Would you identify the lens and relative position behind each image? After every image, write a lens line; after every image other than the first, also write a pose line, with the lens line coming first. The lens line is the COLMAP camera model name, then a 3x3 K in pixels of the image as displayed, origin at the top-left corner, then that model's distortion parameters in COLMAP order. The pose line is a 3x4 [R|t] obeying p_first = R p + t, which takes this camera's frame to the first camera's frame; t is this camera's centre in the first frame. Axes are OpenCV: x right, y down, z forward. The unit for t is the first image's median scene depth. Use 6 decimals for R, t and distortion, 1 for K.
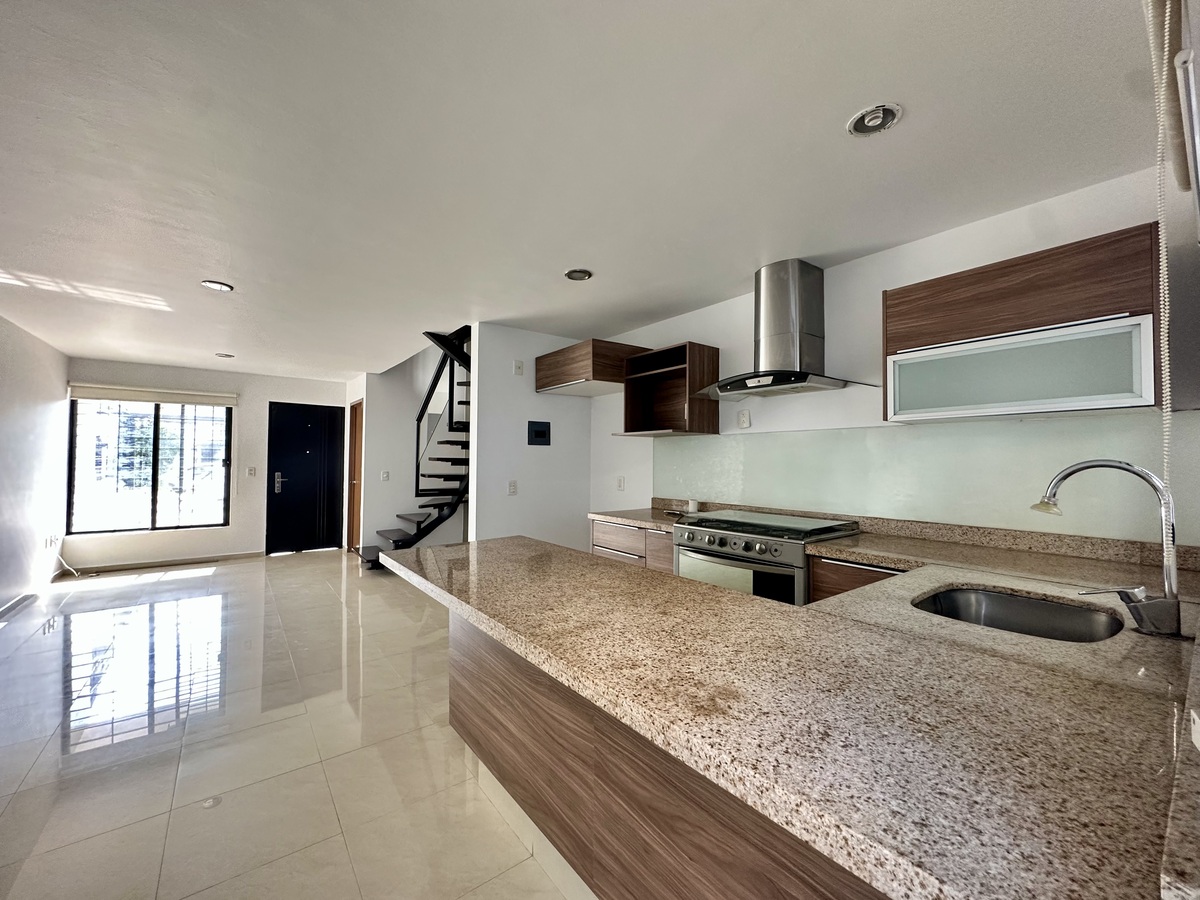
lens RADIAL K [[479.4, 0, 599.1], [0, 479.4, 449.8], [0, 0, 1]] dist [0.000594, 0.000582]
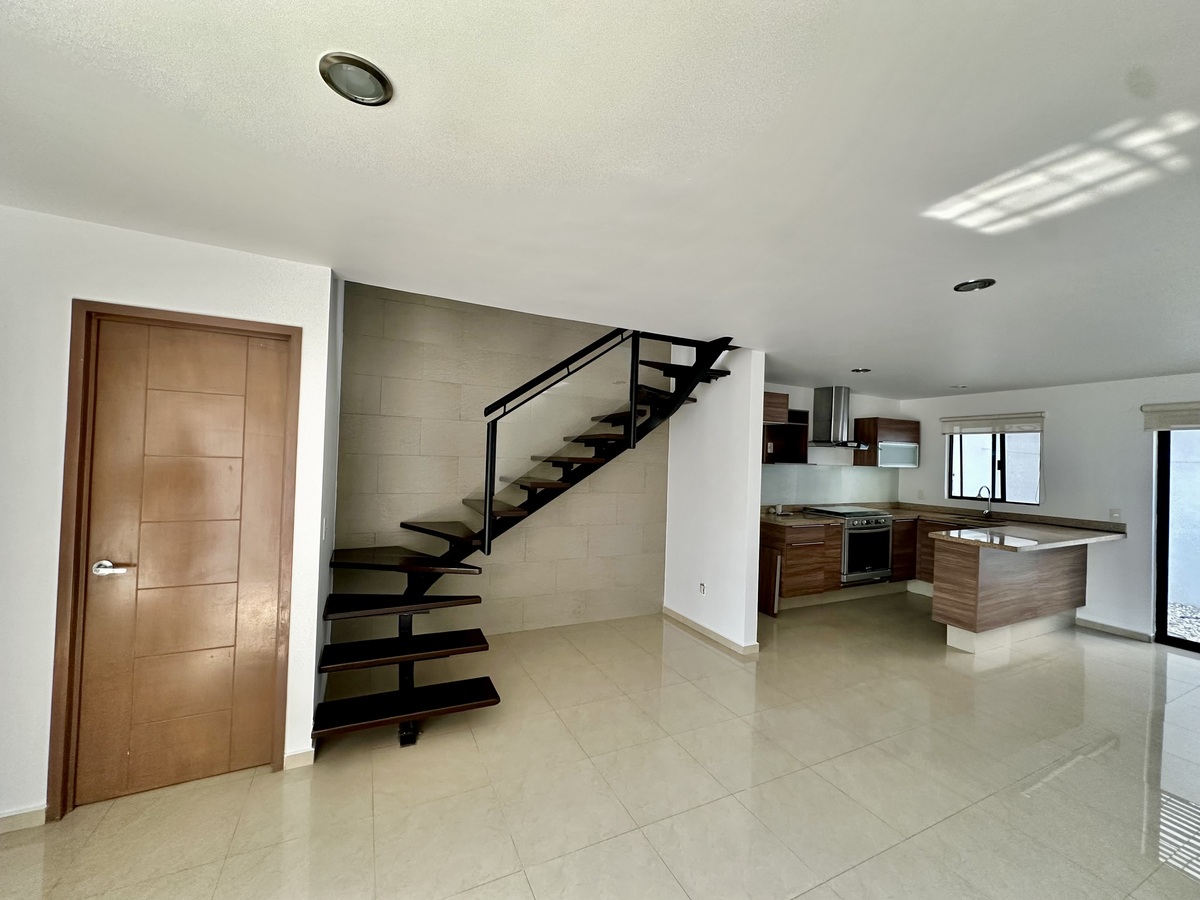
lens RADIAL K [[479.4, 0, 595.2], [0, 479.4, 448.8], [0, 0, 1]] dist [0.000594, 0.000582]
pose [[0.205746, 0.012403, 0.978527, -1.757922], [-0.050713, 0.998711, -0.001996, -0.055339], [-0.977290, -0.049214, 0.206110, 1.499282]]
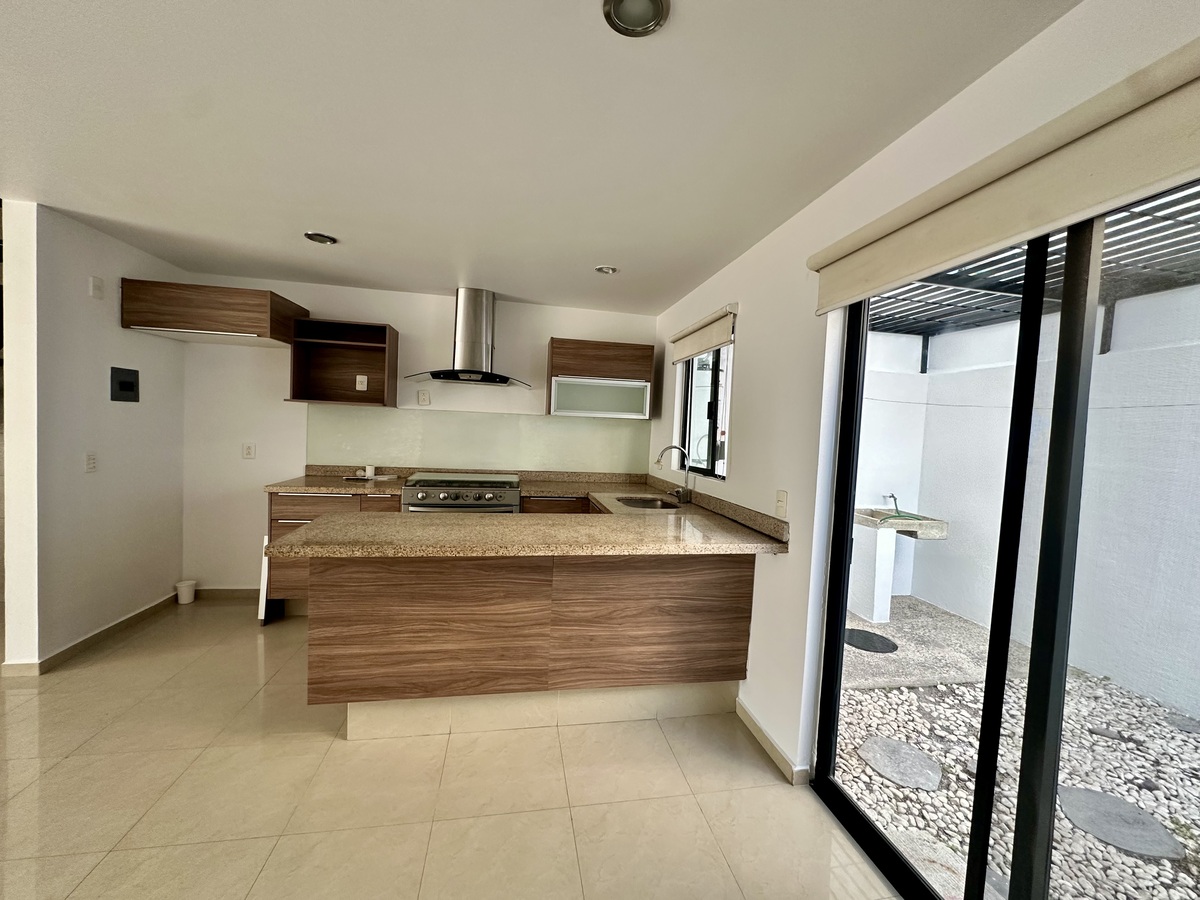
lens RADIAL K [[479.4, 0, 599.2], [0, 479.4, 448.5], [0, 0, 1]] dist [0.000594, 0.000582]
pose [[0.460368, -0.024203, 0.887398, -0.634481], [-0.063280, 0.996191, 0.060000, -0.040120], [-0.885470, -0.083777, 0.457083, 0.038060]]
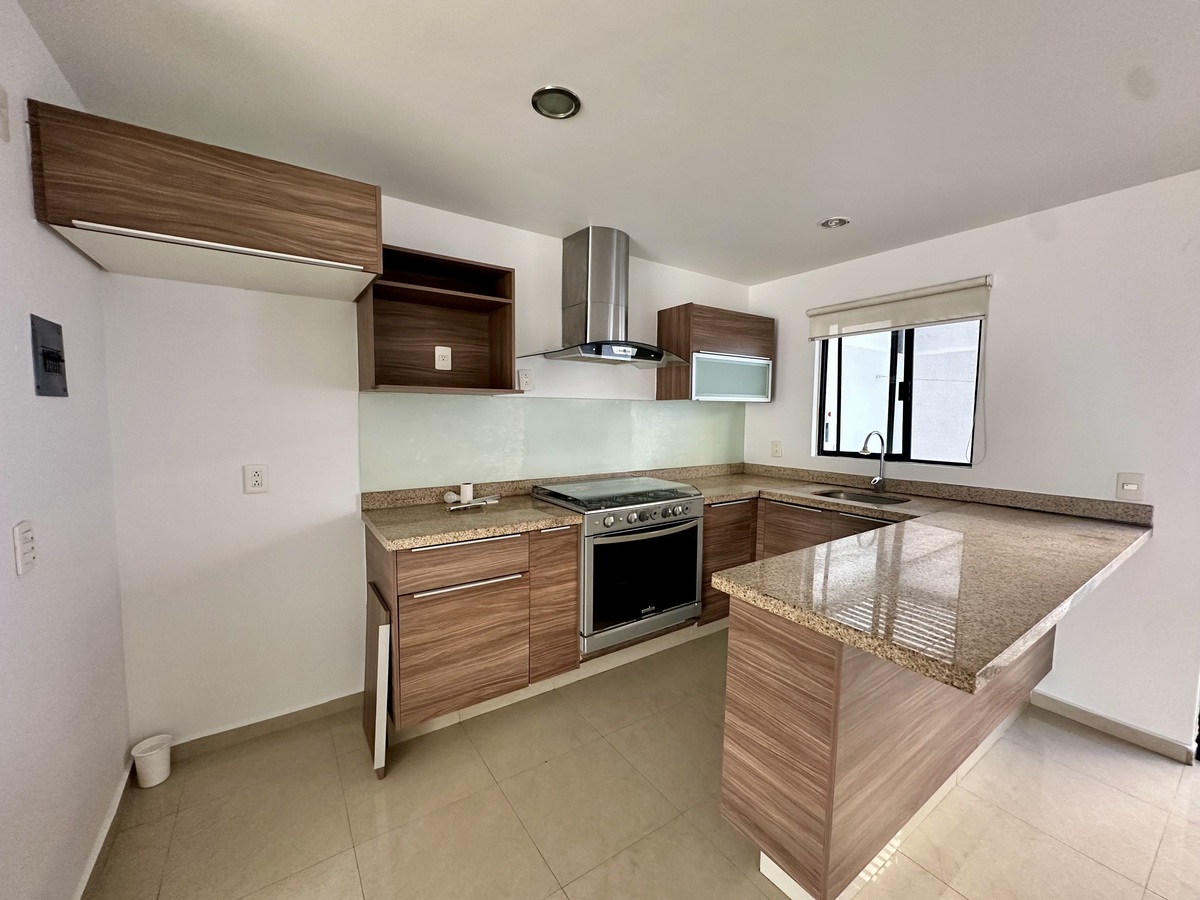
lens RADIAL K [[479.4, 0, 595.8], [0, 479.4, 449.5], [0, 0, 1]] dist [0.000594, 0.000582]
pose [[0.061697, -0.081211, 0.994786, -0.606709], [-0.030801, 0.996055, 0.083225, -0.017534], [-0.997620, -0.035775, 0.058953, 0.894165]]
